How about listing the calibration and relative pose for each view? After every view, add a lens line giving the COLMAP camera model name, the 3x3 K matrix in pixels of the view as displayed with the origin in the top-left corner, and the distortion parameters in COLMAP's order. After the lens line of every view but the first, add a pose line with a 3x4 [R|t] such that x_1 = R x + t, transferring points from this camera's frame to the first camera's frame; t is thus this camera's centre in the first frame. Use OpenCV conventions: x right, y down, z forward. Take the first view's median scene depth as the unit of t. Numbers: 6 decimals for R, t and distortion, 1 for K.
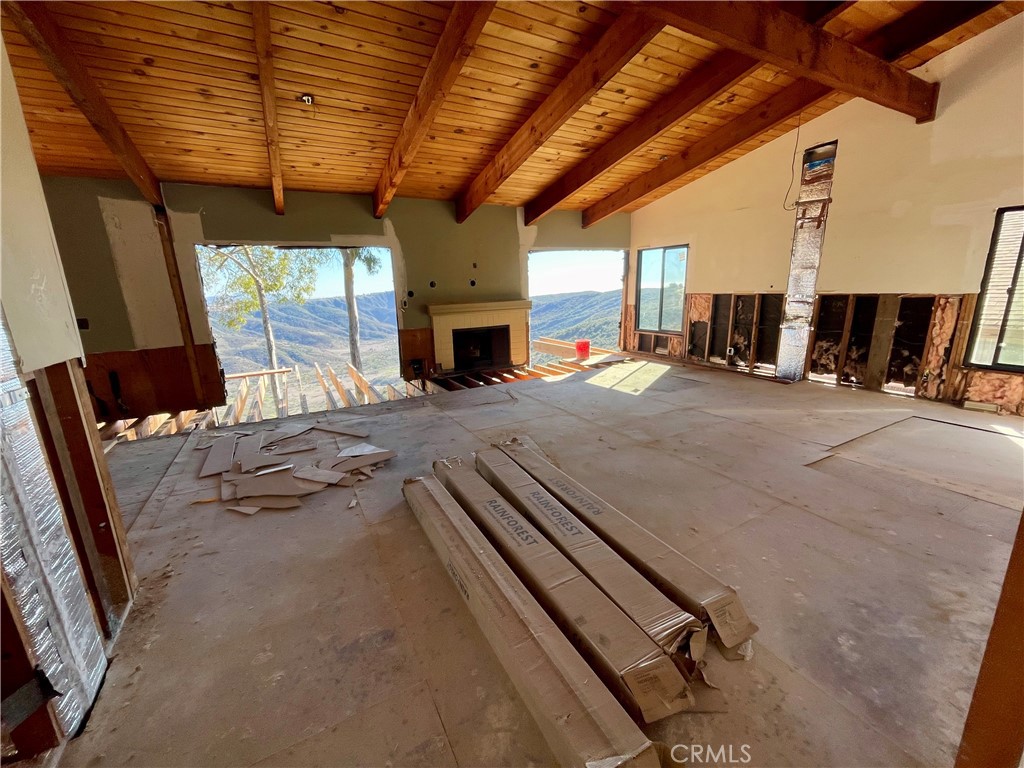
lens RADIAL K [[427.4, 0, 521.8], [0, 427.4, 389.4], [0, 0, 1]] dist [0.002266, 0.000934]
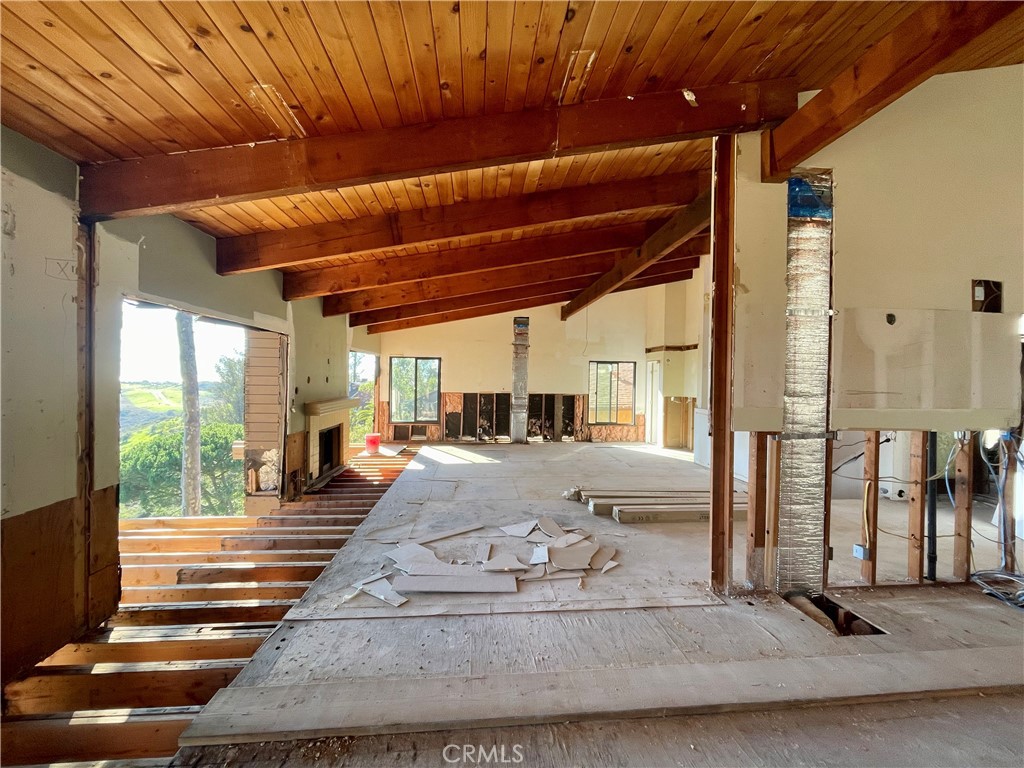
lens RADIAL K [[427.4, 0, 517.0], [0, 427.4, 389.9], [0, 0, 1]] dist [0.002266, 0.000934]
pose [[0.379098, 0.013083, 0.925264, -1.052998], [0.194946, 0.976330, -0.093678, -0.080247], [-0.904589, 0.215890, 0.367574, 0.385621]]
